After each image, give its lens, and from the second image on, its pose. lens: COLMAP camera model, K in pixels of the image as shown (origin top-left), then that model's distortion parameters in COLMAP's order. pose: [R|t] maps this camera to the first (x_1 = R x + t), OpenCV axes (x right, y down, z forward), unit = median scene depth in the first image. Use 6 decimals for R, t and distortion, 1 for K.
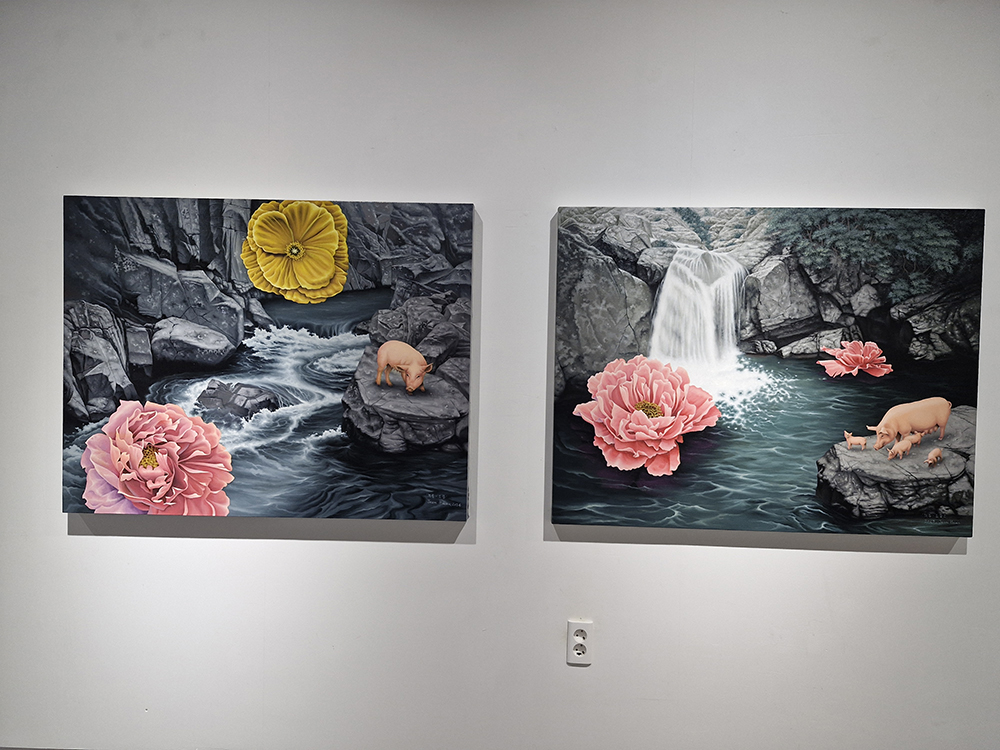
lens RADIAL K [[688.7, 0, 494.3], [0, 688.7, 376.3], [0, 0, 1]] dist [0.119726, -0.161229]
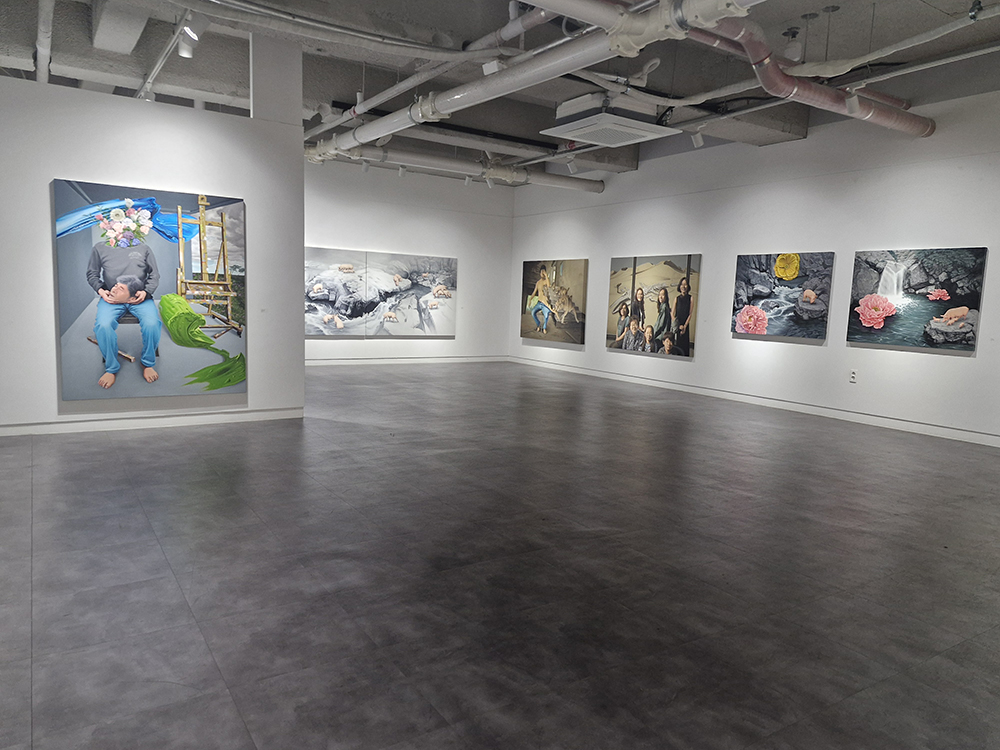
lens RADIAL K [[688.7, 0, 494.3], [0, 688.7, 376.3], [0, 0, 1]] dist [0.119726, -0.161229]
pose [[0.563769, 0.098691, -0.820015, 2.056391], [-0.050528, 0.995097, 0.085024, 0.178789], [0.824385, -0.006501, 0.565992, -2.553735]]
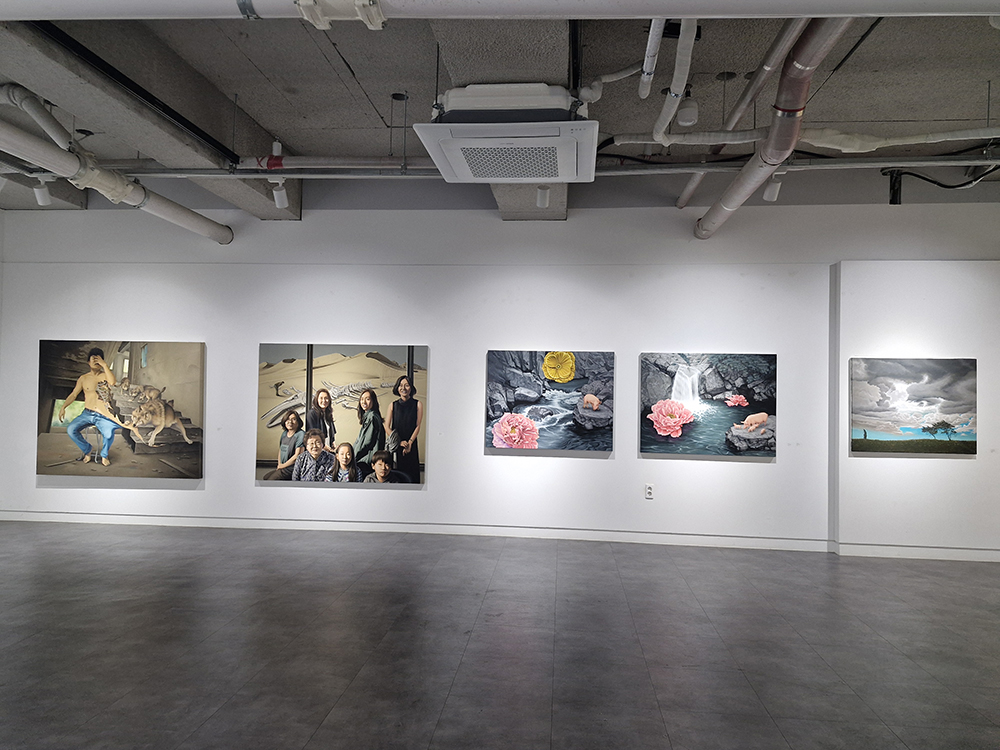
lens RADIAL K [[688.7, 0, 494.3], [0, 688.7, 376.3], [0, 0, 1]] dist [0.119726, -0.161229]
pose [[0.997300, -0.000737, -0.073435, -0.349117], [-0.003336, 0.998463, -0.055327, 0.044223], [0.073363, 0.055423, 0.995764, -2.219092]]
